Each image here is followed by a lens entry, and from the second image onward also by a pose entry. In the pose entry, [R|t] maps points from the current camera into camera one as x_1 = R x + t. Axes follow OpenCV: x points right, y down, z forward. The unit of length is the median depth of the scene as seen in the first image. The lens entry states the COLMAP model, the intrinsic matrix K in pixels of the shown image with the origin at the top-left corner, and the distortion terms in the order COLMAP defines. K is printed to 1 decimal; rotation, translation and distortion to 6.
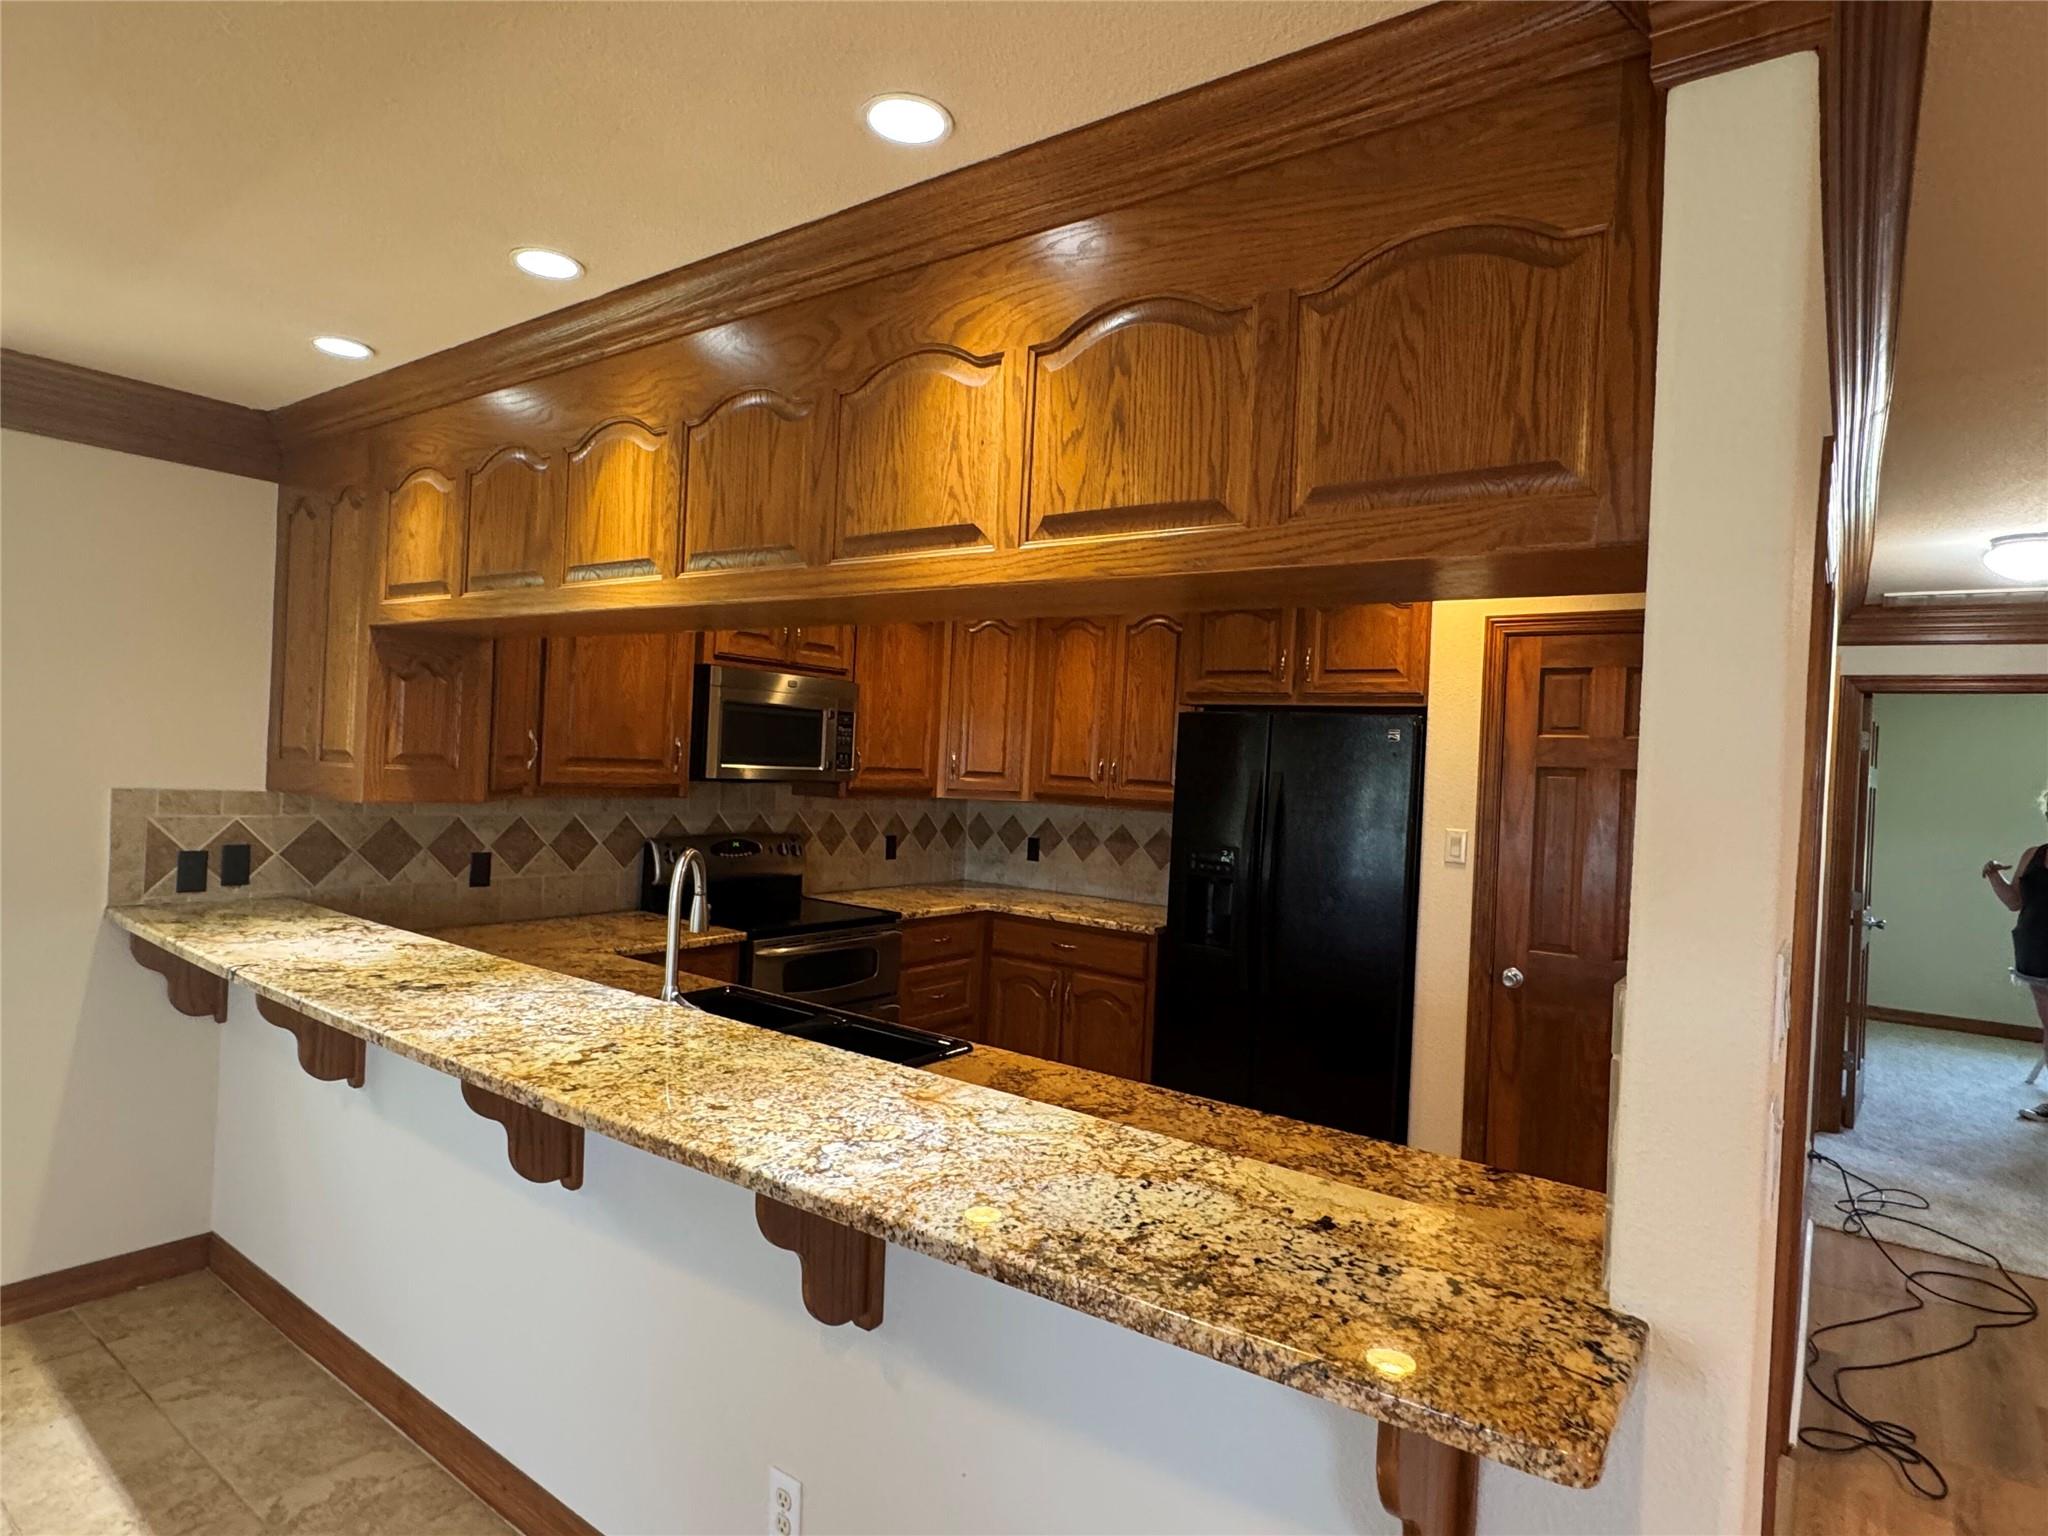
lens RADIAL K [[1132.2, 0, 1011.2], [0, 1132.2, 770.5], [0, 0, 1]] dist [-0.003810, 0.000965]
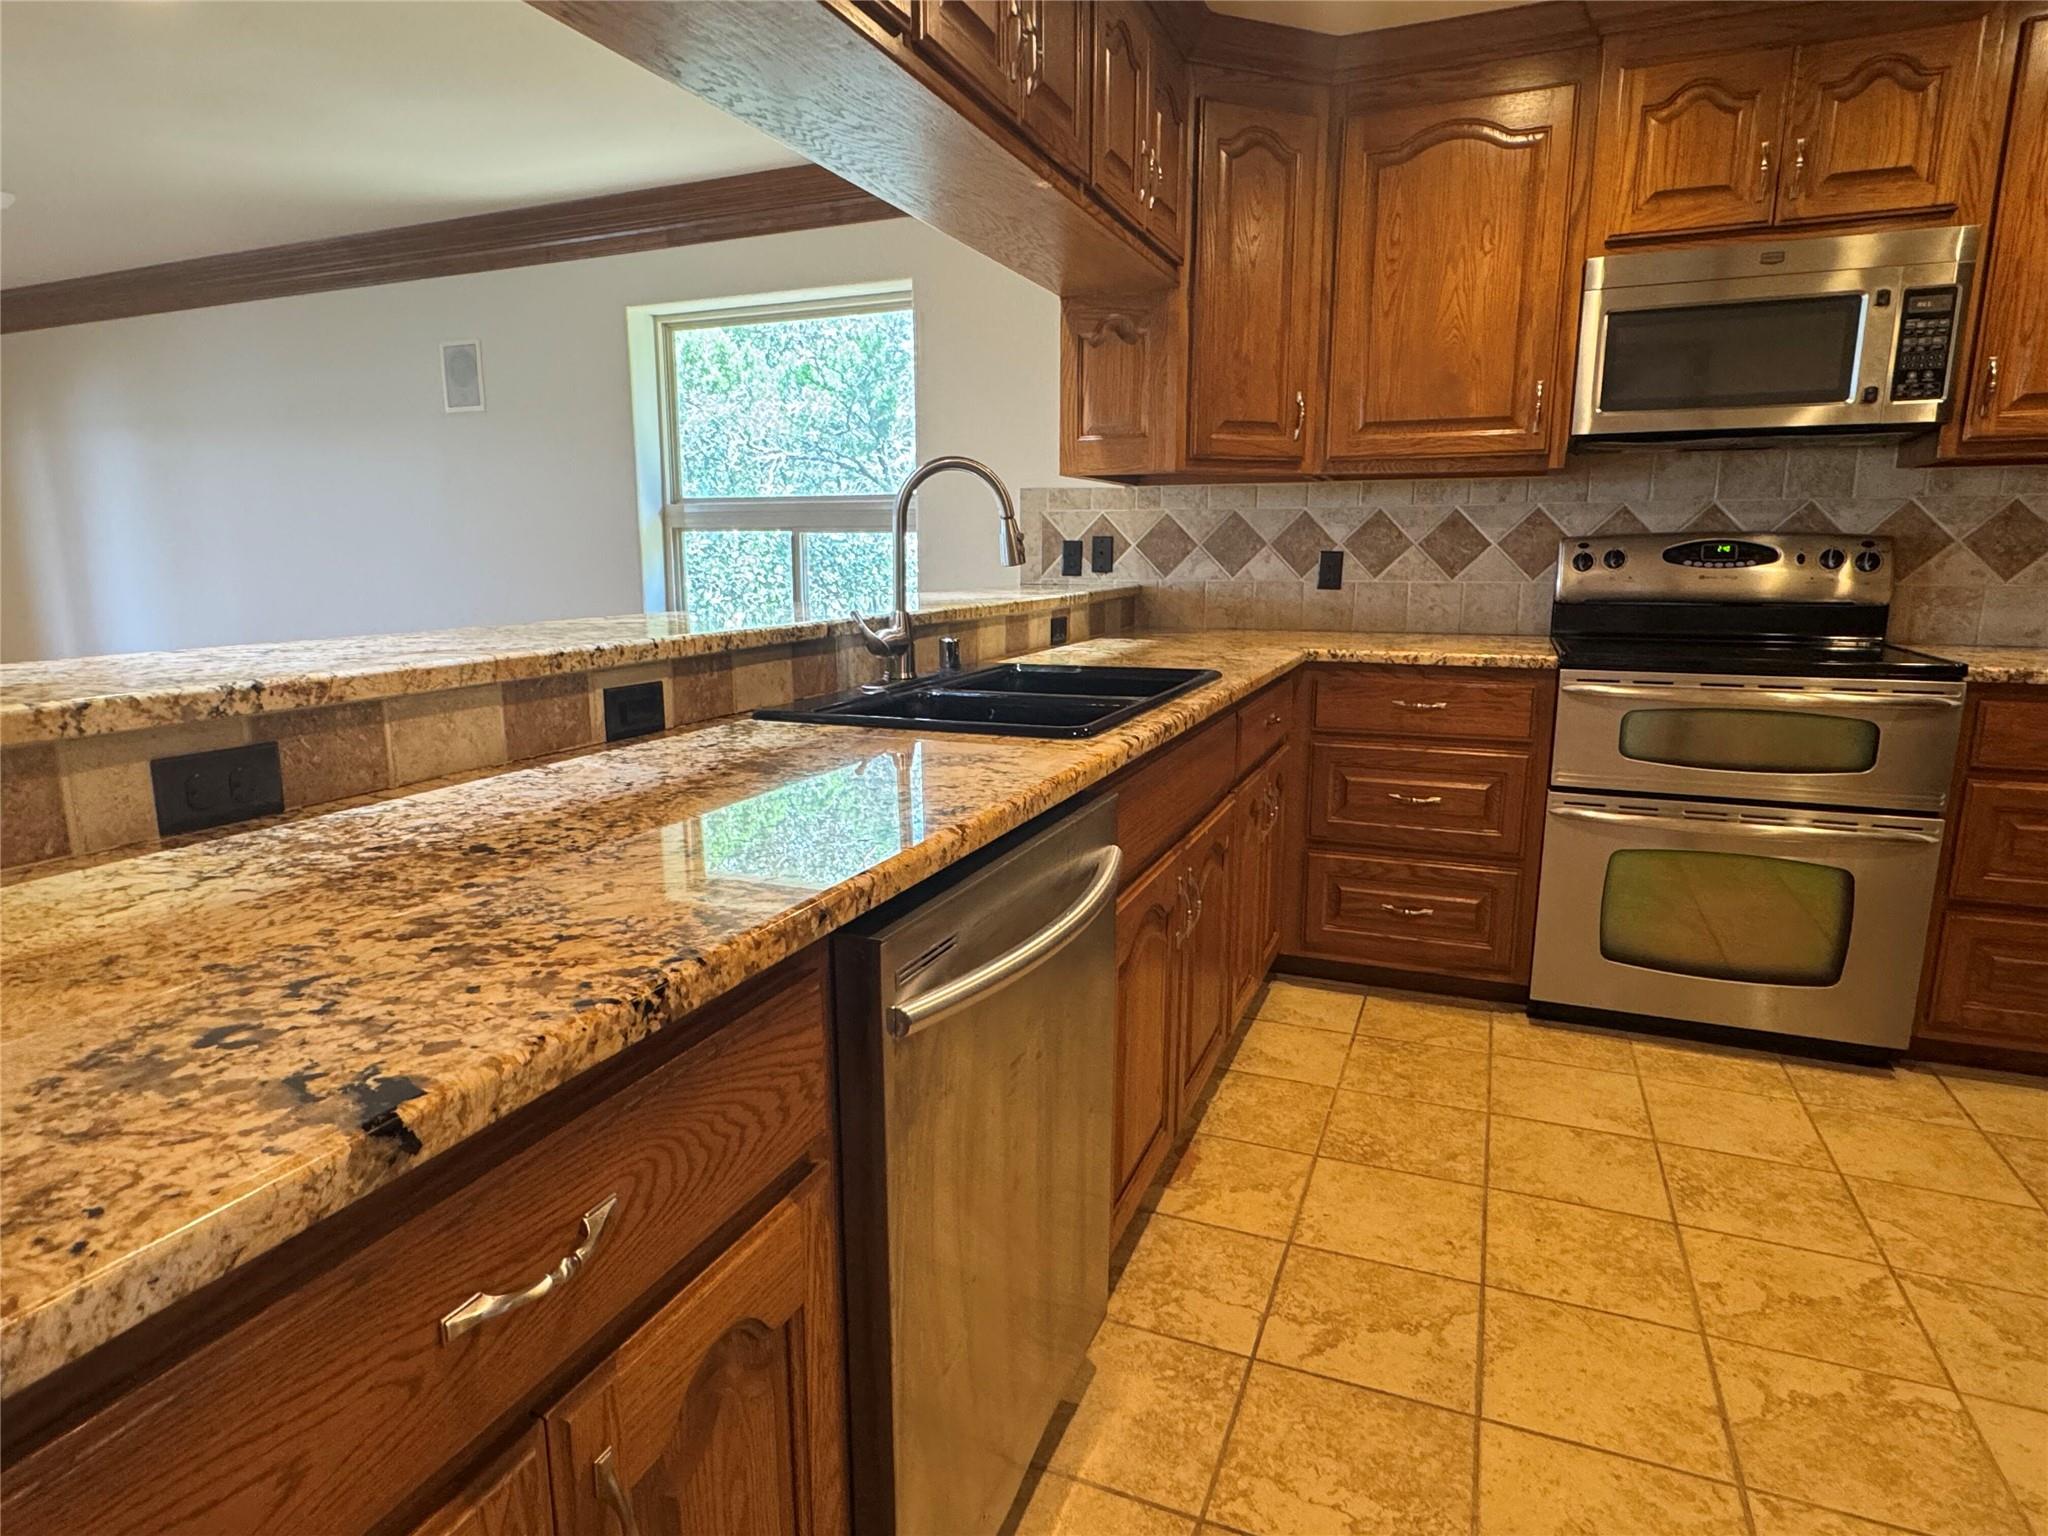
lens RADIAL K [[1132.2, 0, 1009.4], [0, 1132.2, 769.9], [0, 0, 1]] dist [-0.003810, 0.000965]
pose [[0.235875, 0.137662, -0.961984, 0.402661], [0.006199, 0.989682, 0.143145, 0.128496], [0.971764, -0.039727, 0.232588, 0.601341]]
